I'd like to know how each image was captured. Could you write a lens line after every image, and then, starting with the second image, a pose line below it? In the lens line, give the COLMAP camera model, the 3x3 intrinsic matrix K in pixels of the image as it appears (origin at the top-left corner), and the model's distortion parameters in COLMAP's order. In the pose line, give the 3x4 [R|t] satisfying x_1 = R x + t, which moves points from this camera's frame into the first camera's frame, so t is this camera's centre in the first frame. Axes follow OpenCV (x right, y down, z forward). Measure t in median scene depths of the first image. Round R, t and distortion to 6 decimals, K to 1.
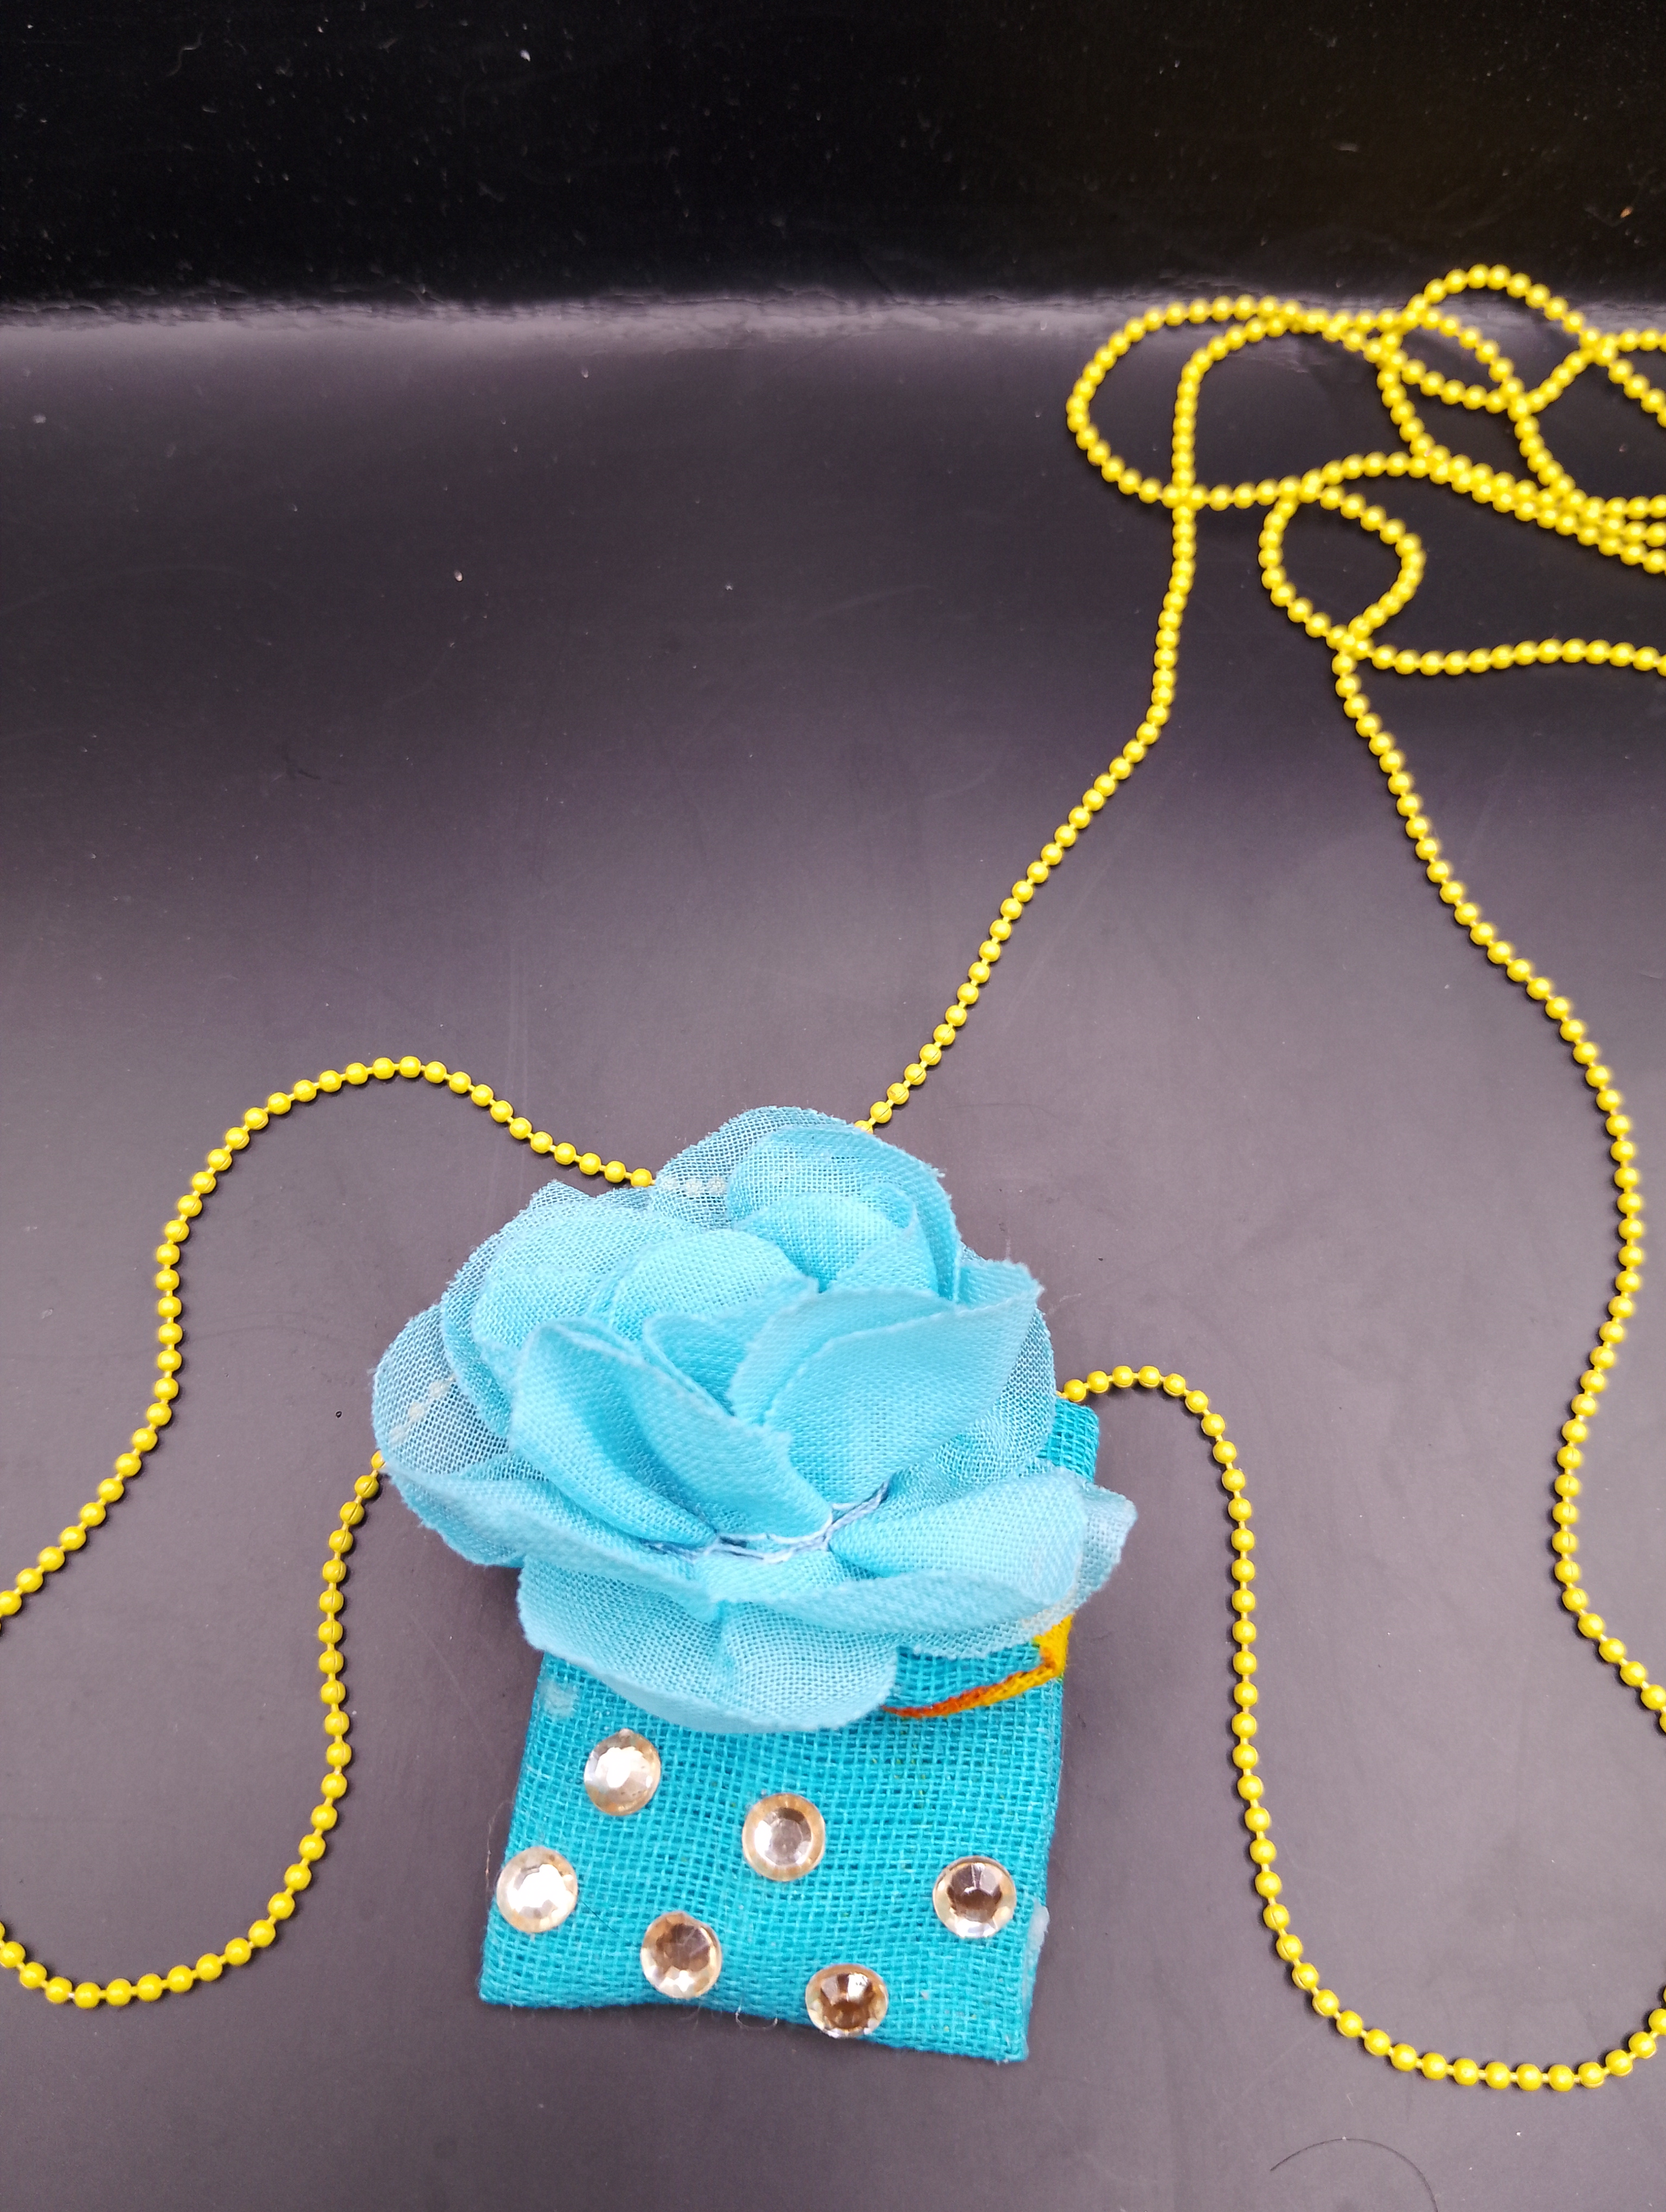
lens RADIAL K [[1930.5, 0, 830.9], [0, 1930.5, 1072.1], [0, 0, 1]] dist [0.079942, -0.318497]
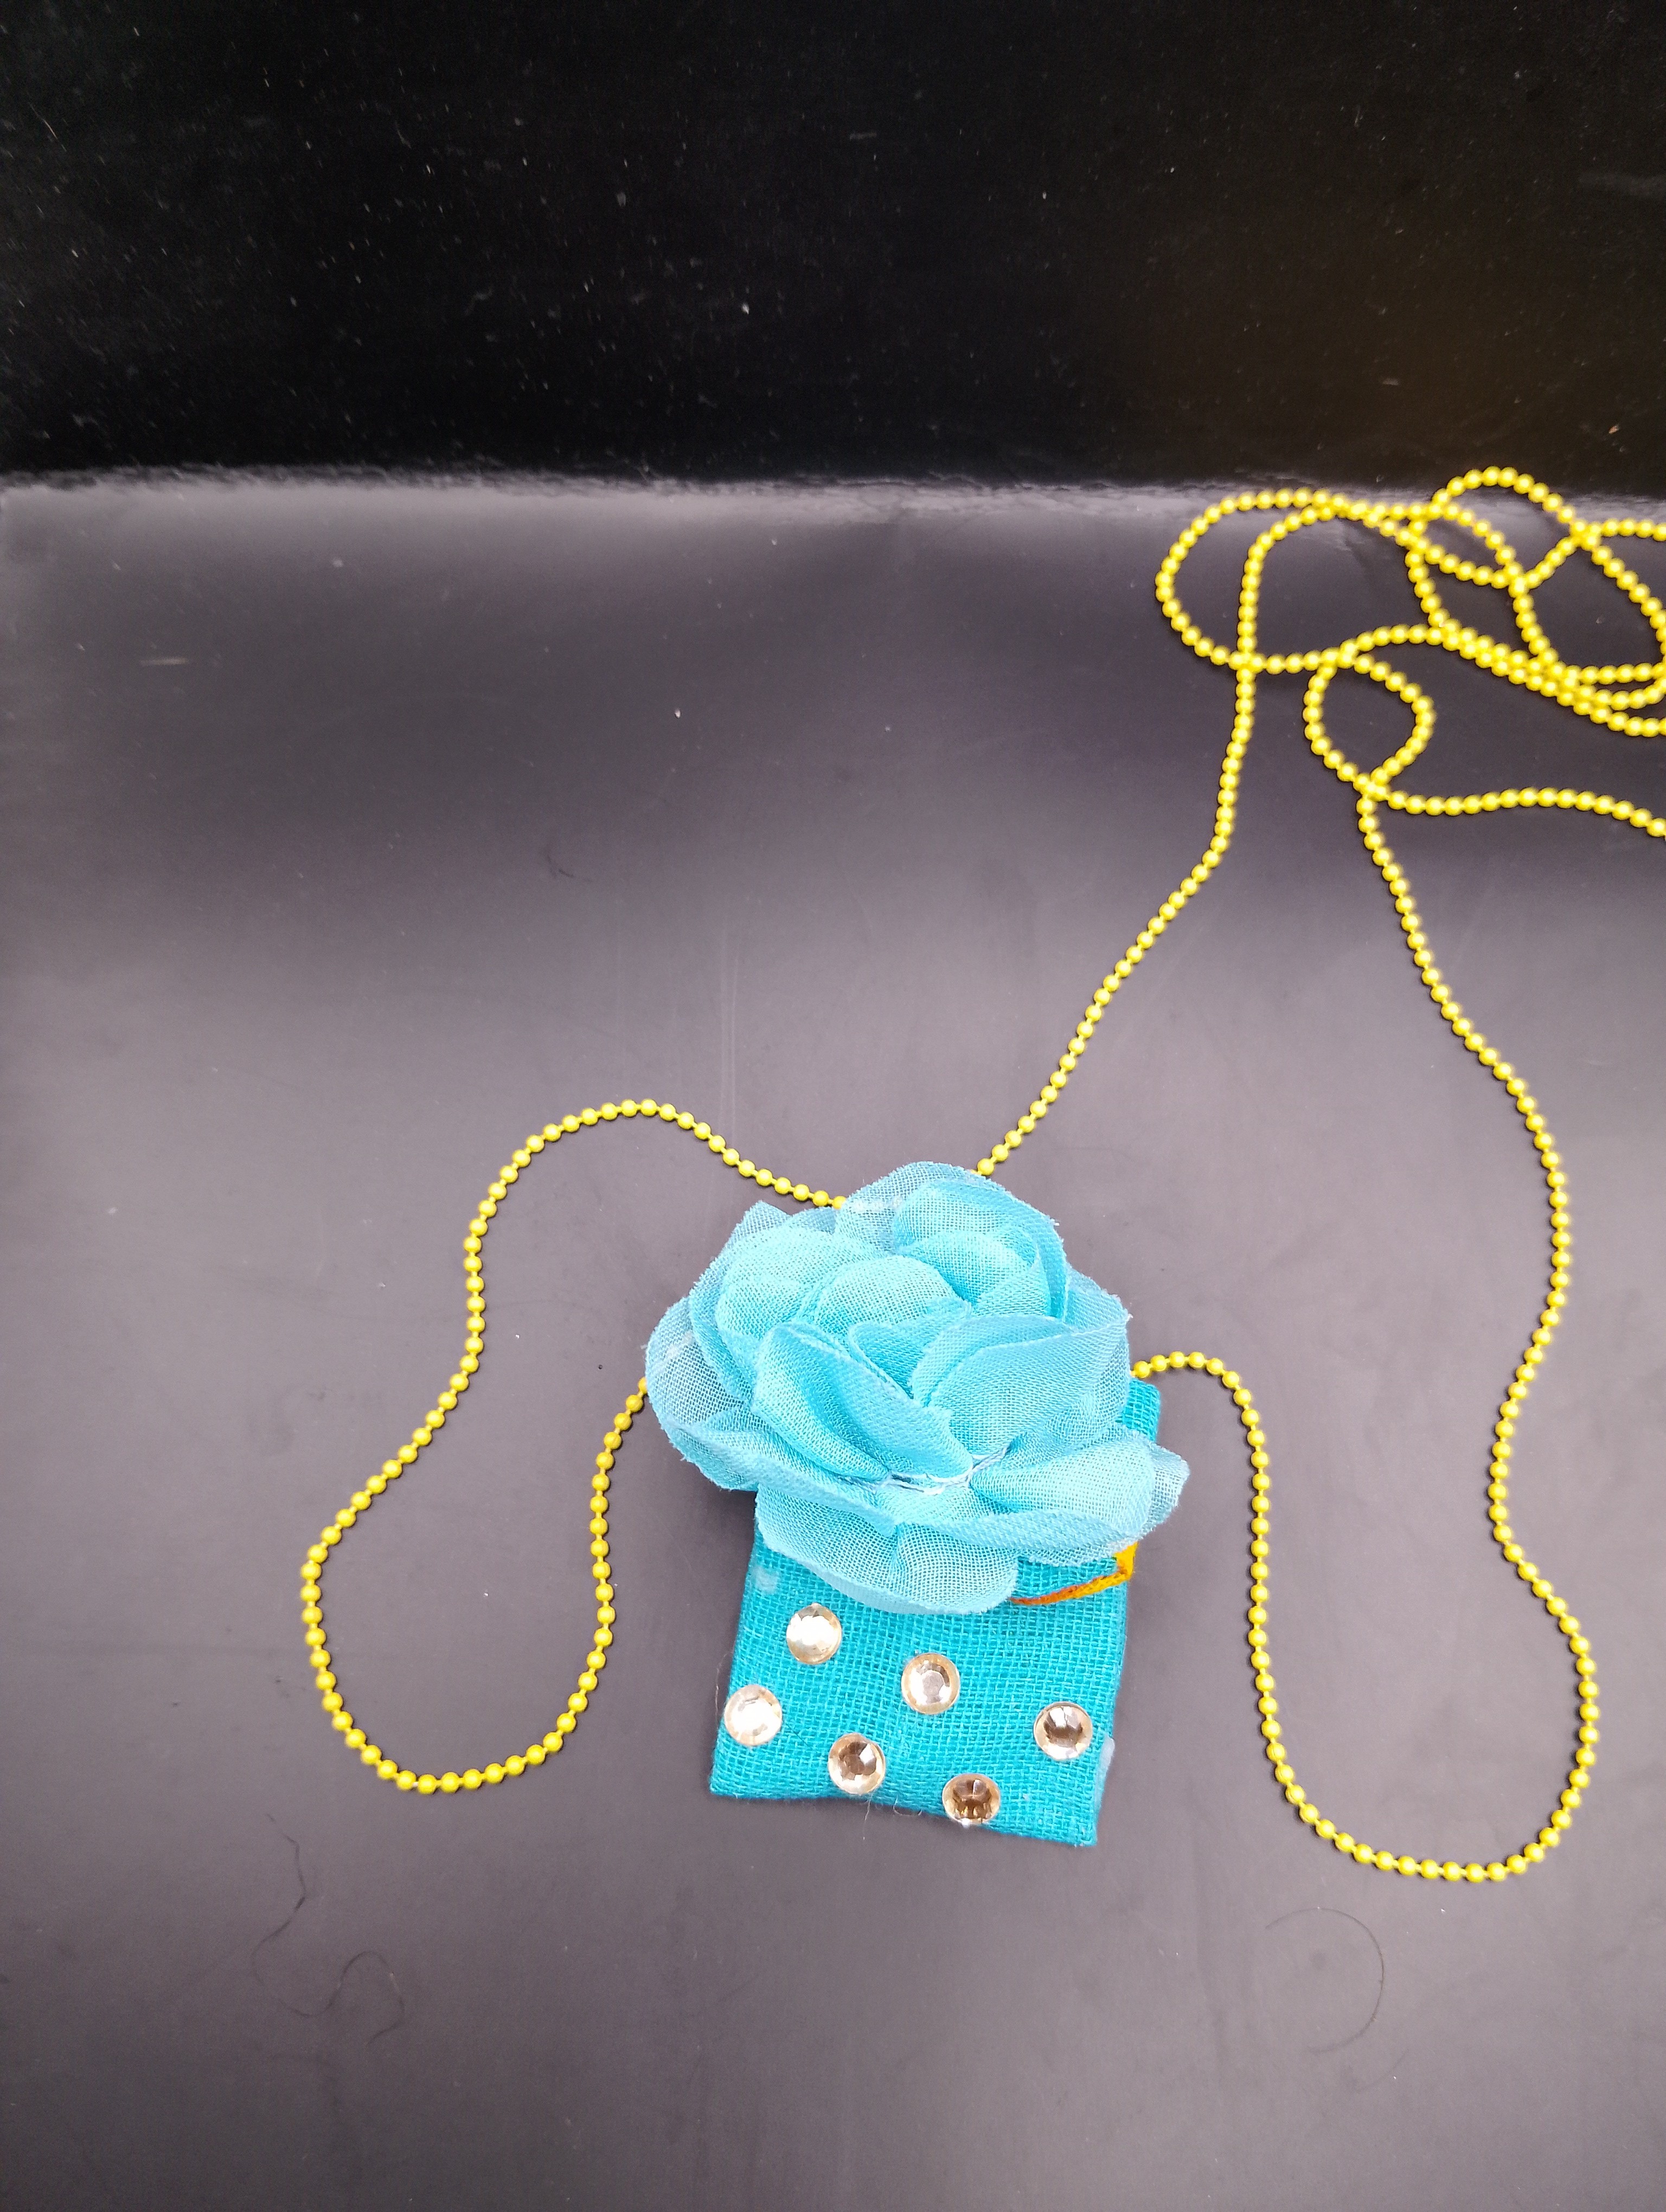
lens RADIAL K [[1840.5, 0, 832.6], [0, 1840.5, 1071.8], [0, 0, 1]] dist [0.110366, -0.397121]
pose [[0.999501, 0.028774, -0.013032, -0.080241], [-0.027814, 0.997249, 0.068704, -0.126943], [0.014973, -0.068307, 0.997552, -0.286674]]
